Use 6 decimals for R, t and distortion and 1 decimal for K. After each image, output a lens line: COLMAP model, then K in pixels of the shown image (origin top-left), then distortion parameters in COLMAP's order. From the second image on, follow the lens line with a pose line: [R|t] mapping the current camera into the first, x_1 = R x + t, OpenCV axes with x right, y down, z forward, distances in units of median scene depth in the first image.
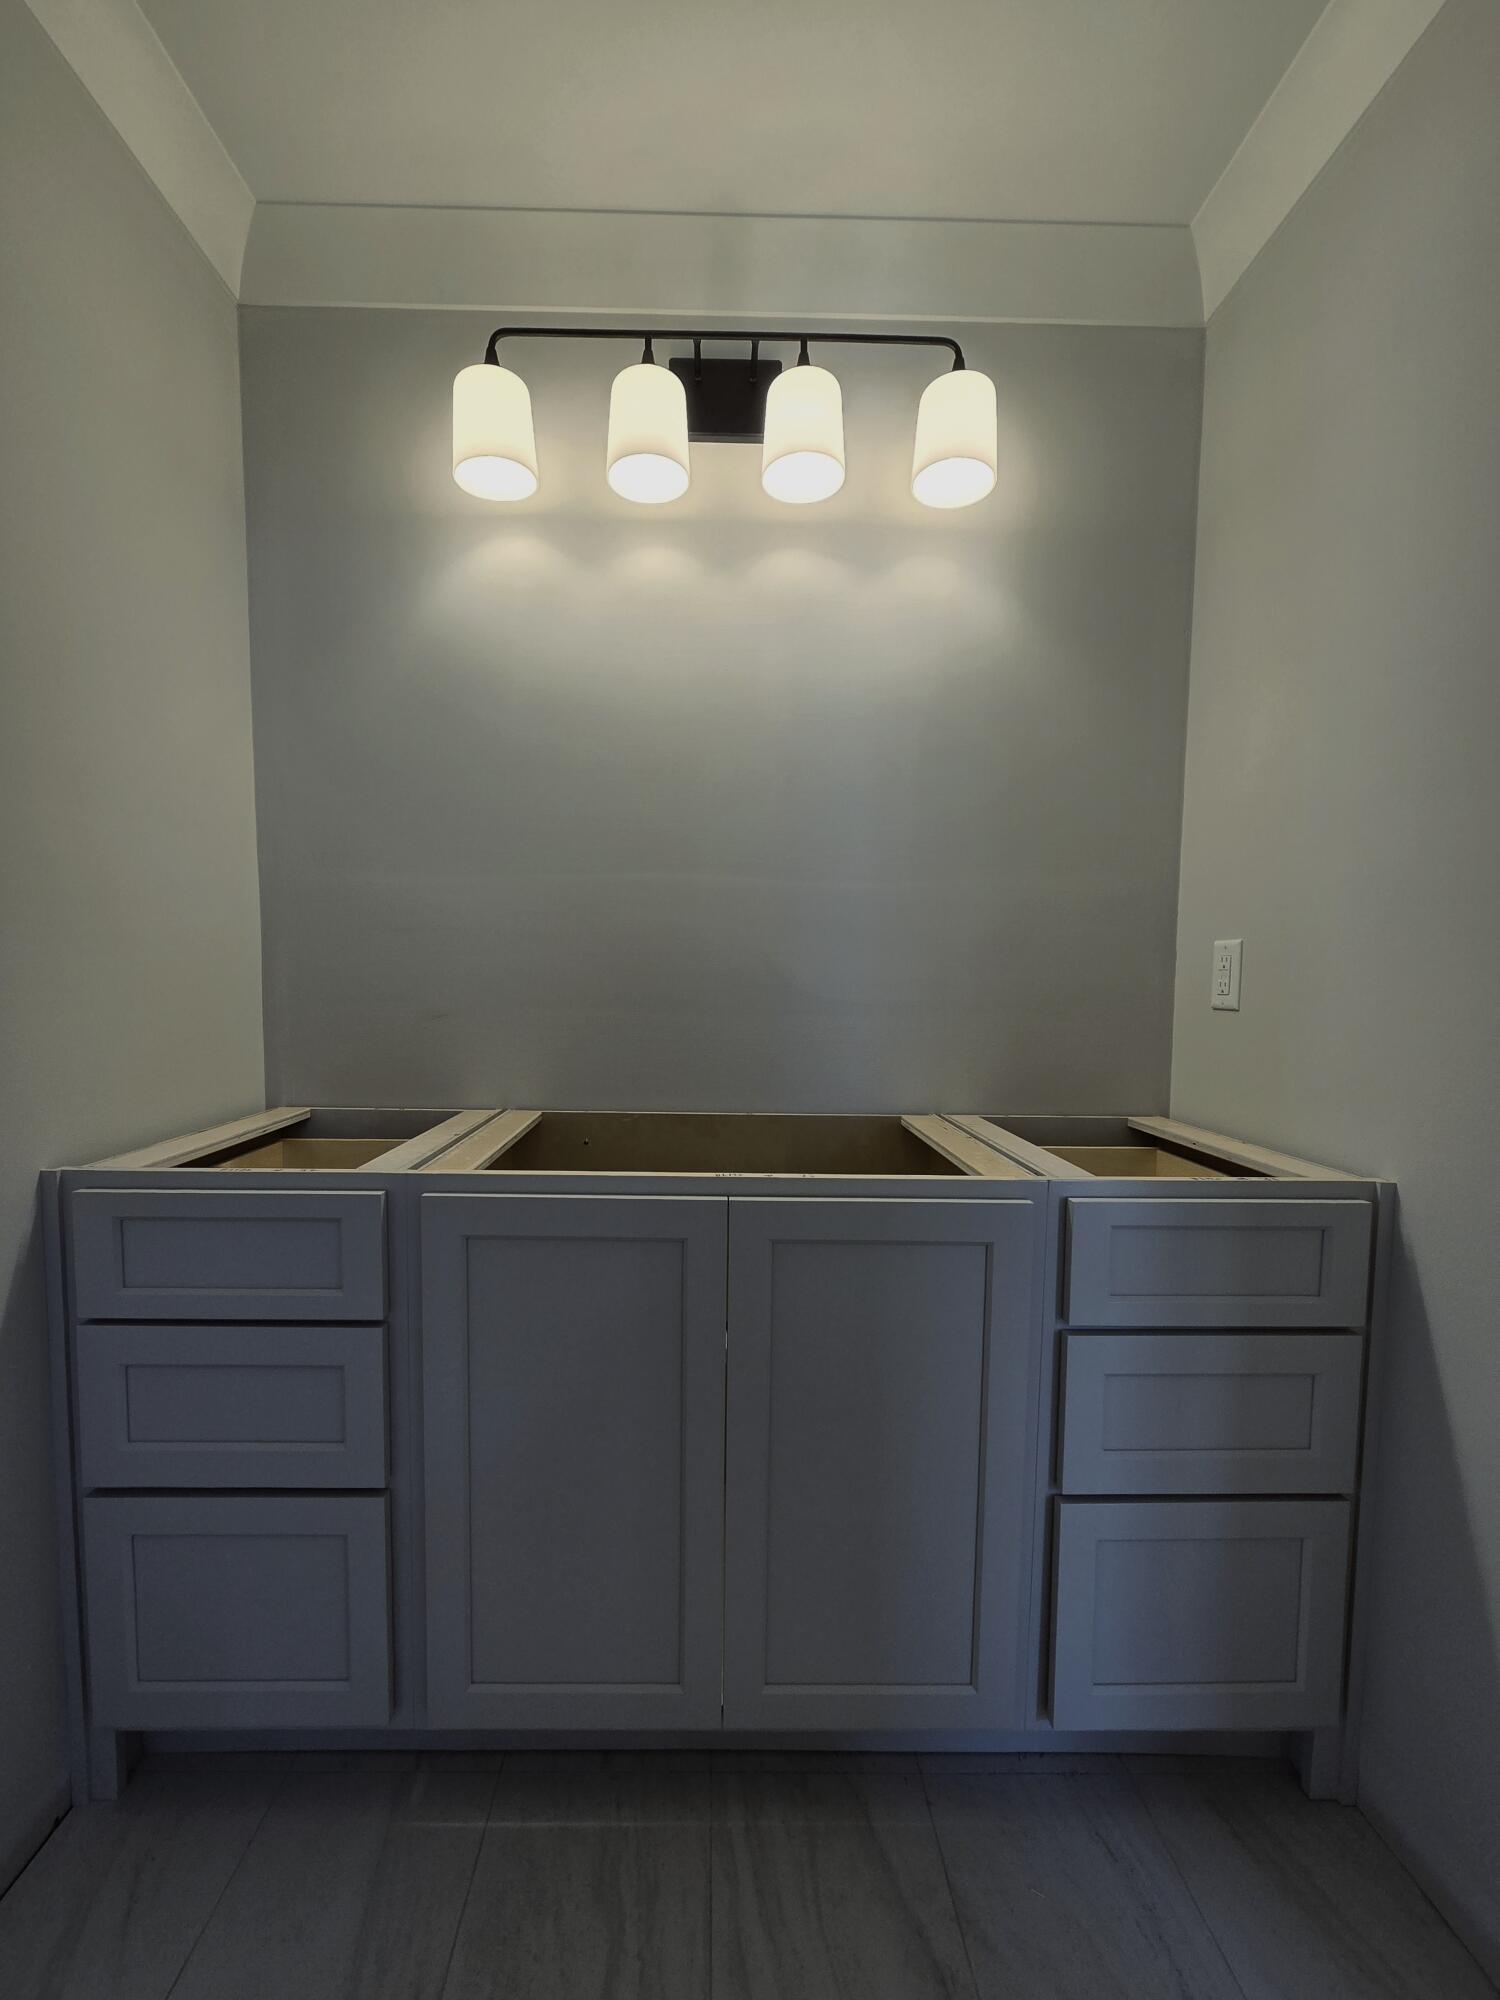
lens RADIAL K [[876.1, 0, 727.3], [0, 876.1, 1027.5], [0, 0, 1]] dist [0.003200, -0.000194]
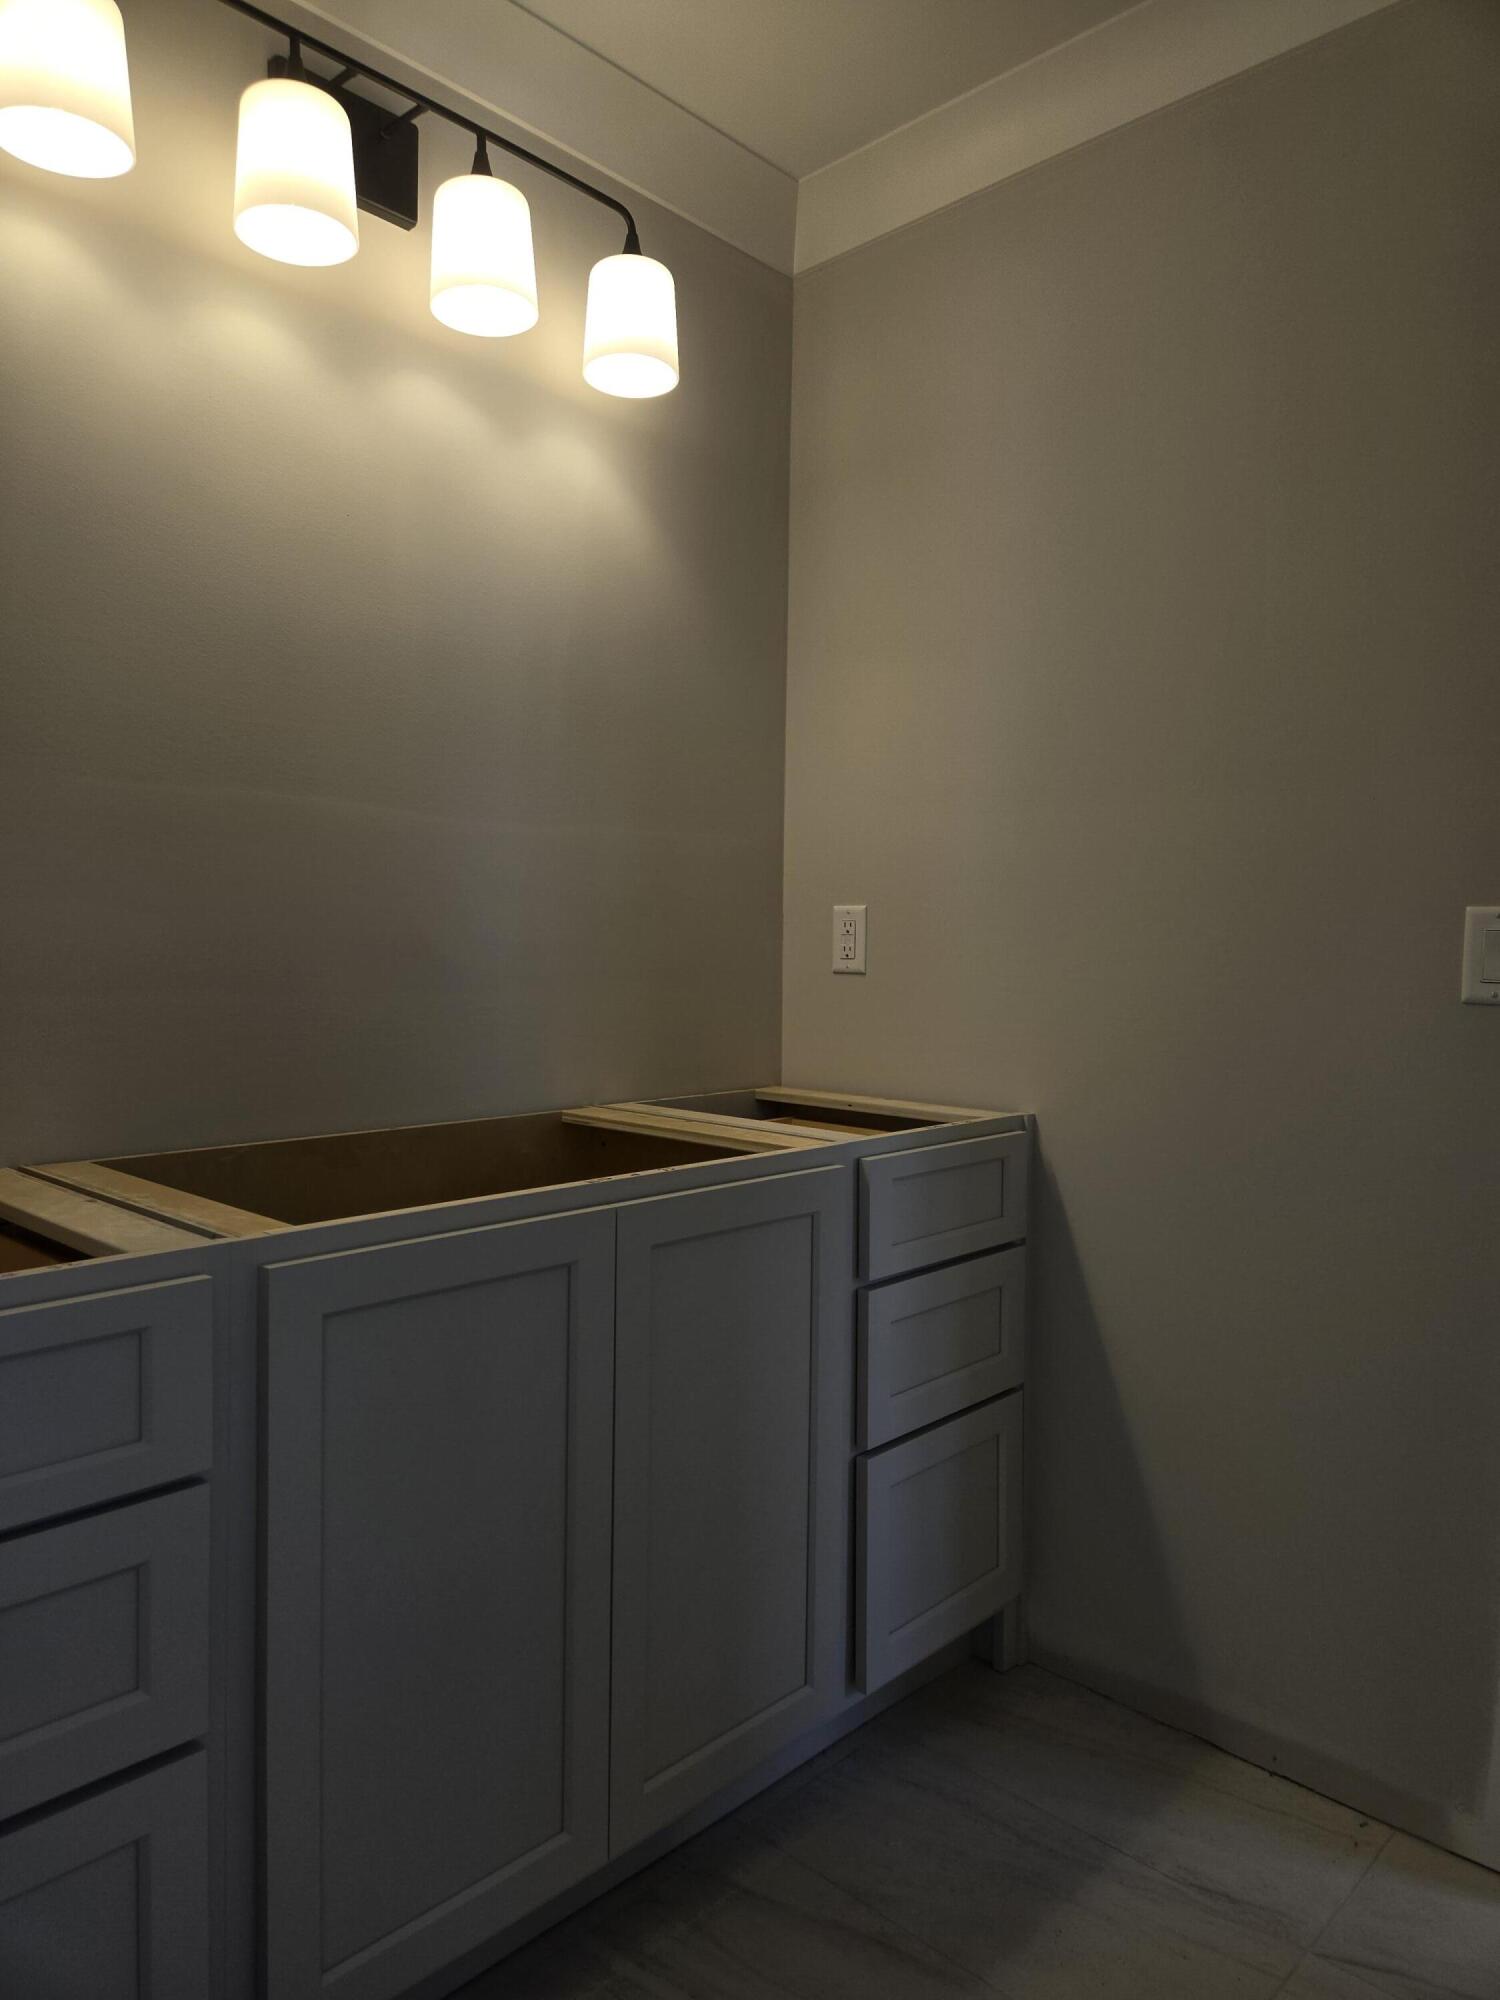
lens RADIAL K [[1344.1, 0, 745.9], [0, 1344.1, 990.6], [0, 0, 1]] dist [0.082134, -0.062830]
pose [[0.697853, -0.029192, 0.715646, -0.655173], [0.040871, 0.999164, 0.000902, -0.006803], [-0.715074, 0.028620, 0.698463, -0.009712]]
